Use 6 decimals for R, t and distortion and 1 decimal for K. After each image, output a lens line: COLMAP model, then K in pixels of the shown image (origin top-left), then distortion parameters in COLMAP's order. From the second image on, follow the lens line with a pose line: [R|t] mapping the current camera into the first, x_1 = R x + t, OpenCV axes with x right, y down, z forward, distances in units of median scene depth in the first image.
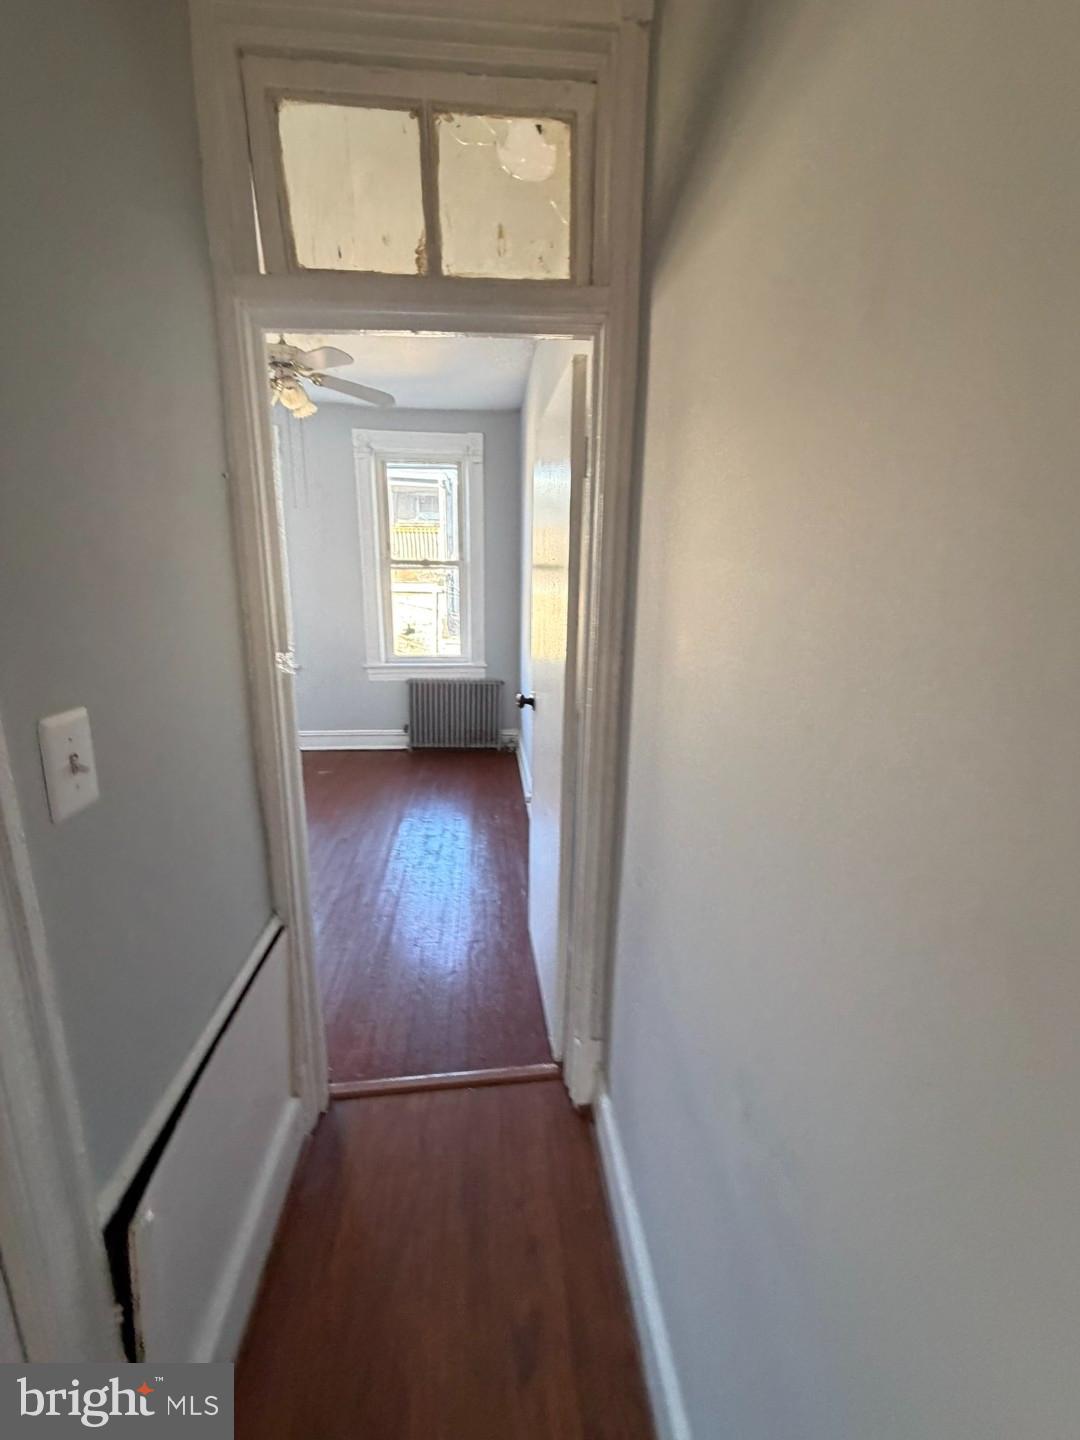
lens RADIAL K [[573.6, 0, 541.0], [0, 573.6, 717.4], [0, 0, 1]] dist [-0.002945, 0.000519]
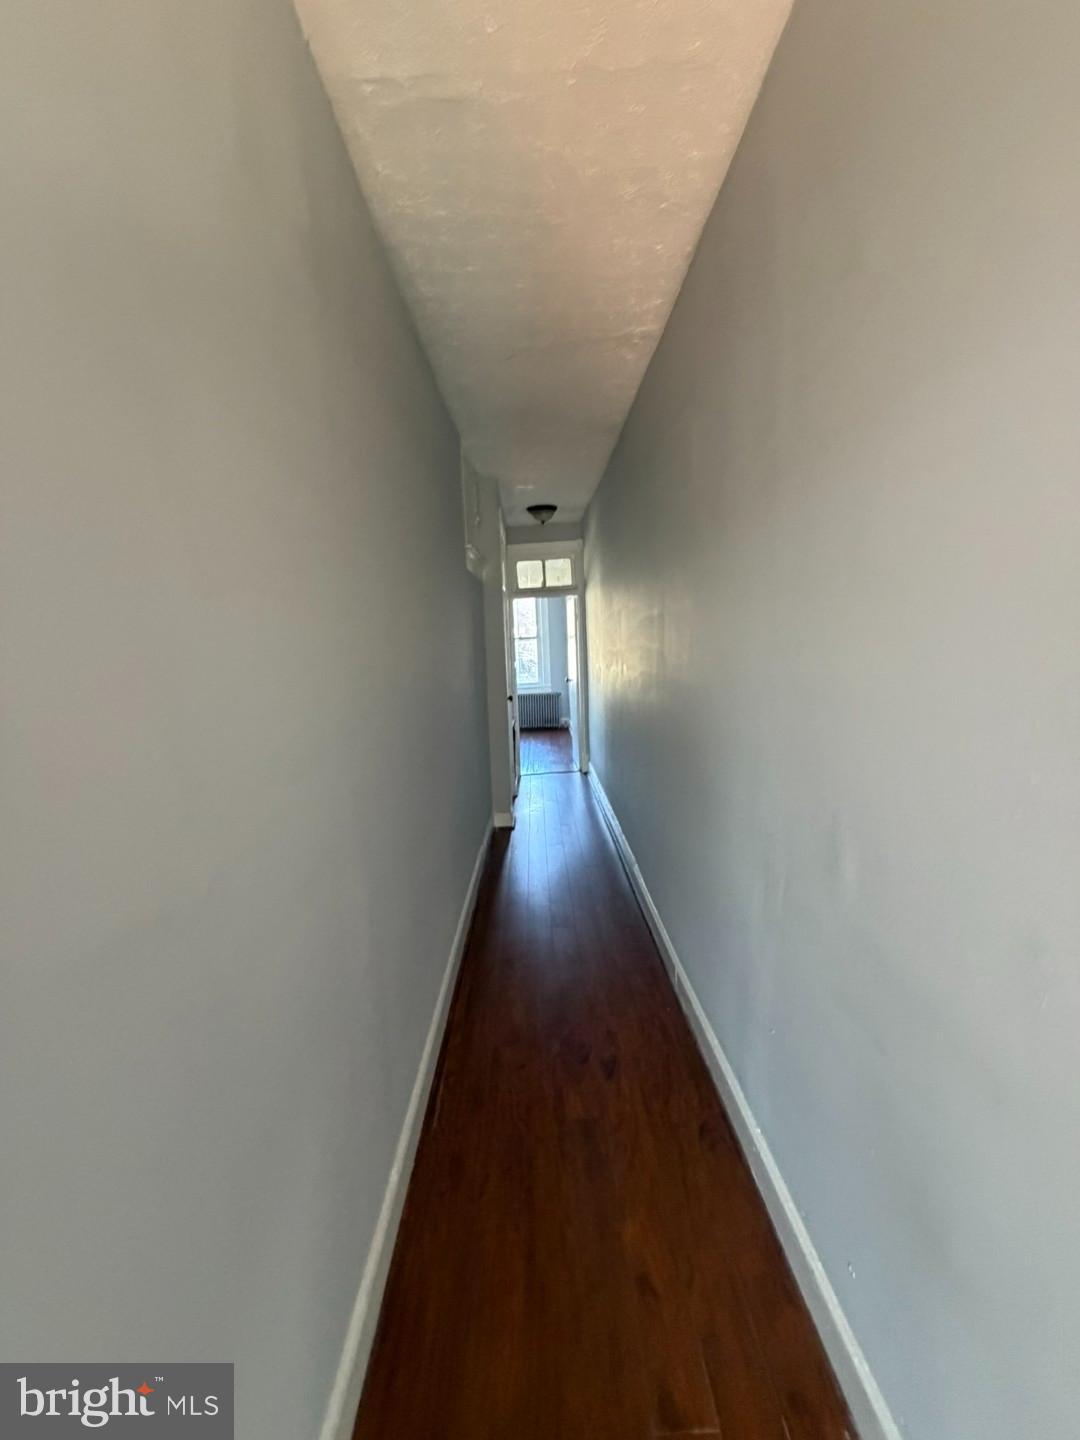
lens RADIAL K [[573.6, 0, 541.0], [0, 573.6, 717.4], [0, 0, 1]] dist [-0.002945, 0.000519]
pose [[0.994681, -0.040168, -0.094844, 0.054715], [0.030015, 0.993897, -0.106149, 0.234059], [0.098529, 0.102738, 0.989817, -0.996435]]
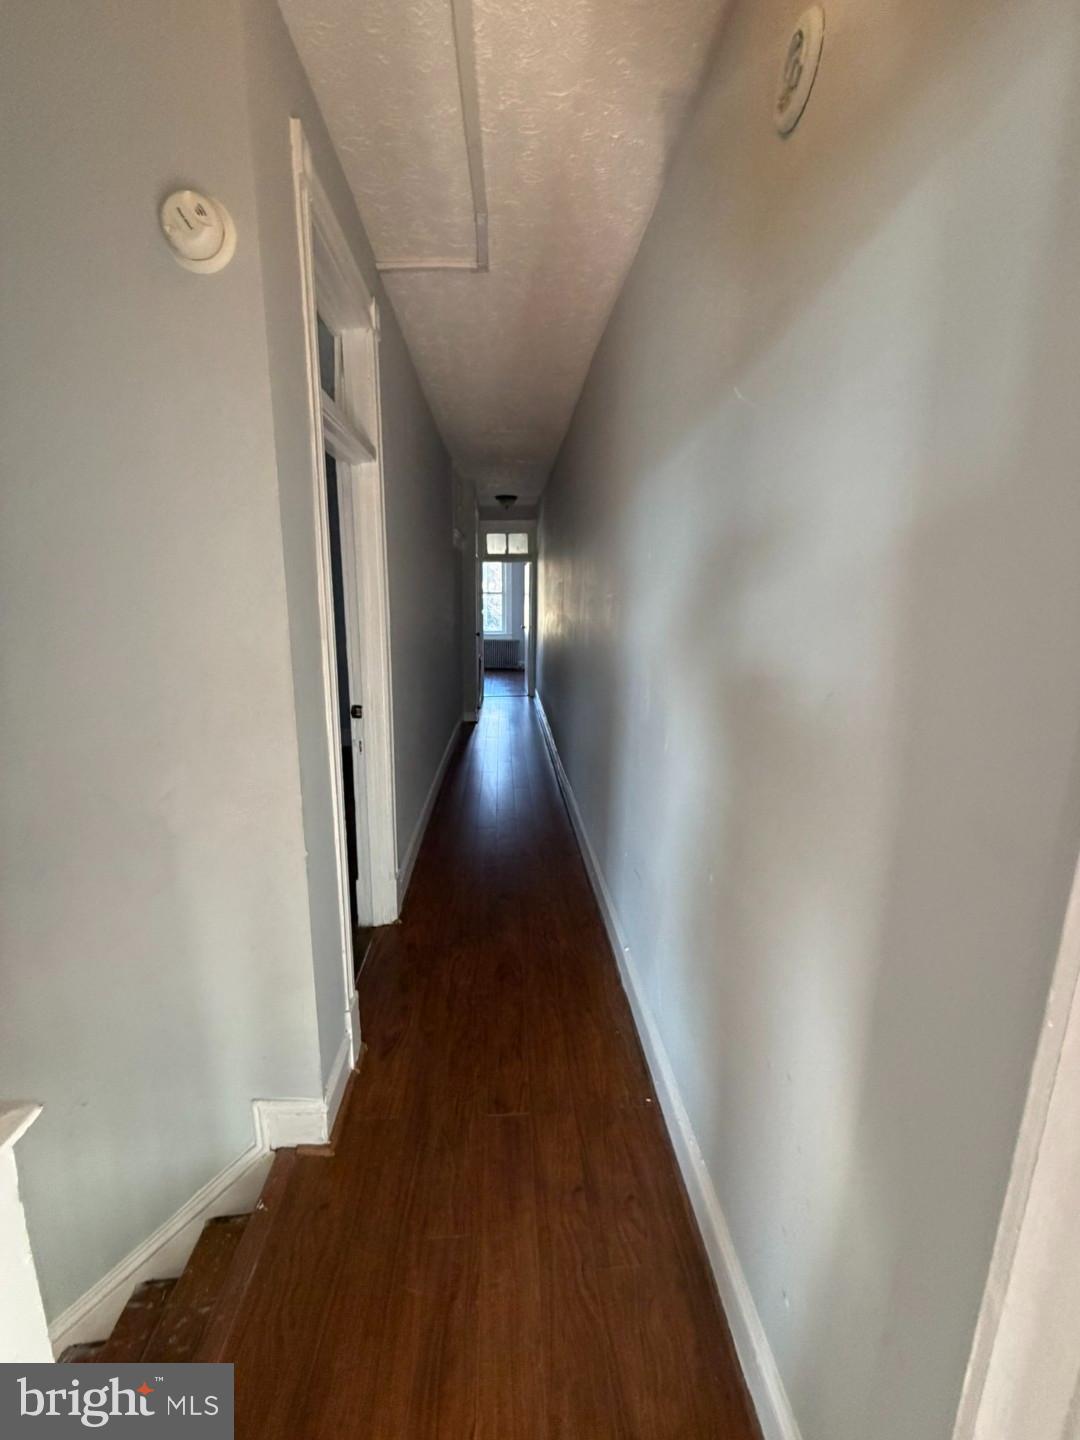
lens RADIAL K [[573.6, 0, 541.0], [0, 573.6, 717.4], [0, 0, 1]] dist [-0.002945, 0.000519]
pose [[0.999327, 0.005244, -0.036294, 0.117018], [-0.006462, 0.999416, -0.033550, 0.347126], [0.036097, 0.033762, 0.998778, -1.431710]]
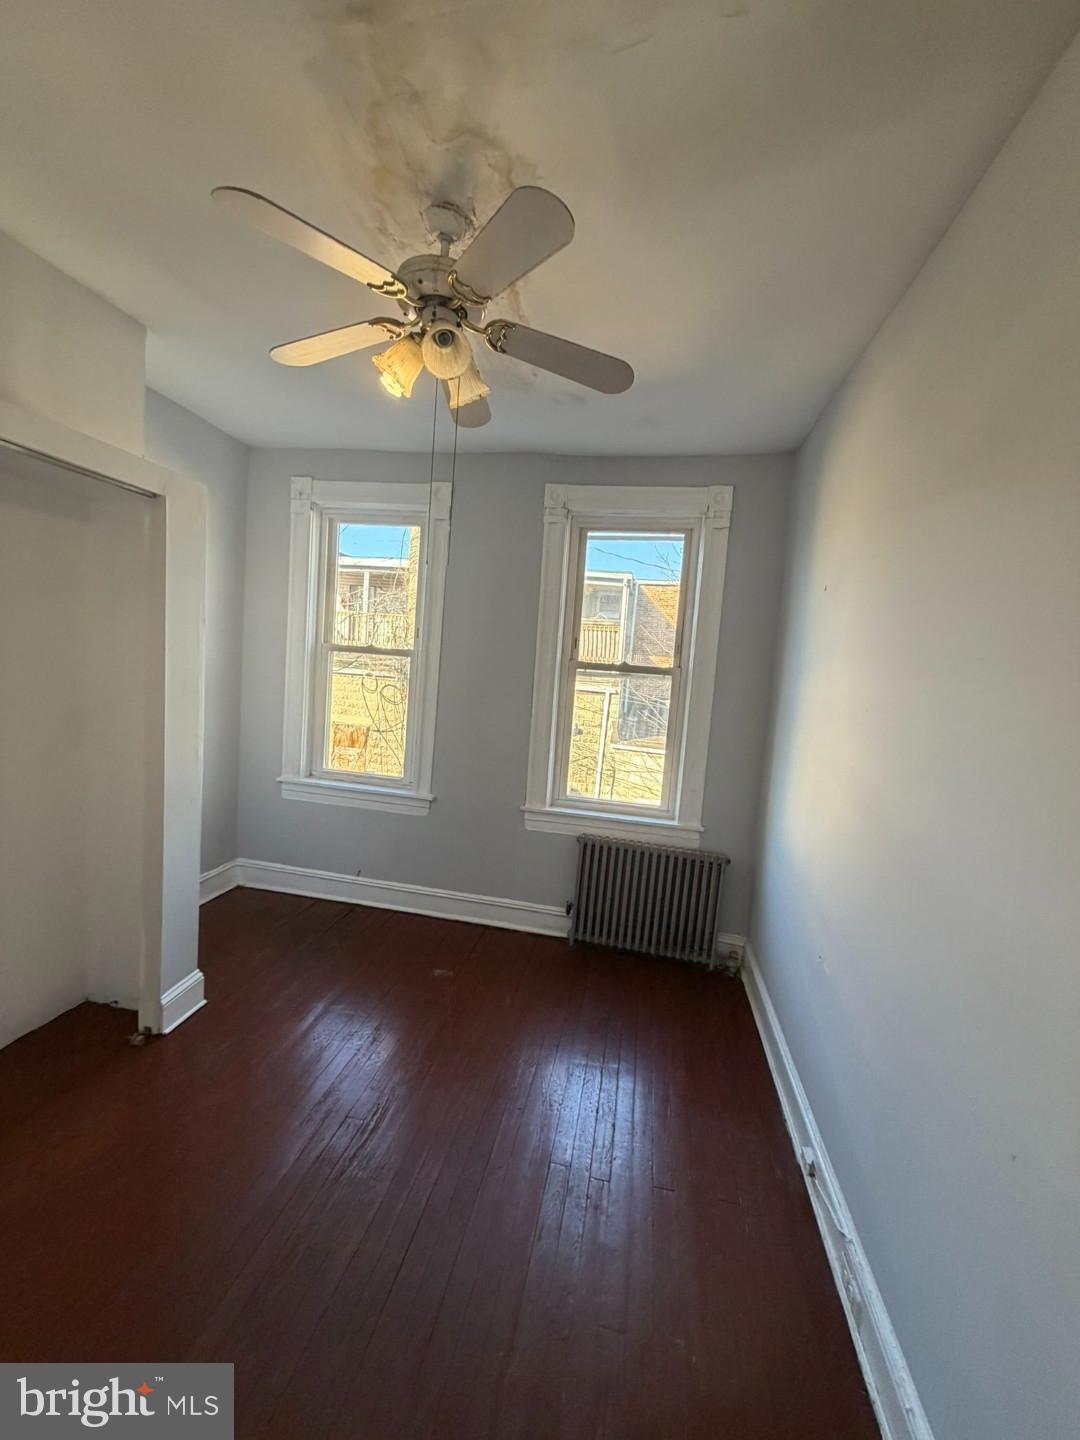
lens RADIAL K [[573.6, 0, 541.0], [0, 573.6, 717.4], [0, 0, 1]] dist [-0.002945, 0.000519]
pose [[0.957878, 0.078231, -0.276315, -0.101827], [-0.122856, 0.981317, -0.148062, -0.096541], [0.259569, 0.175772, 0.949594, 0.327926]]
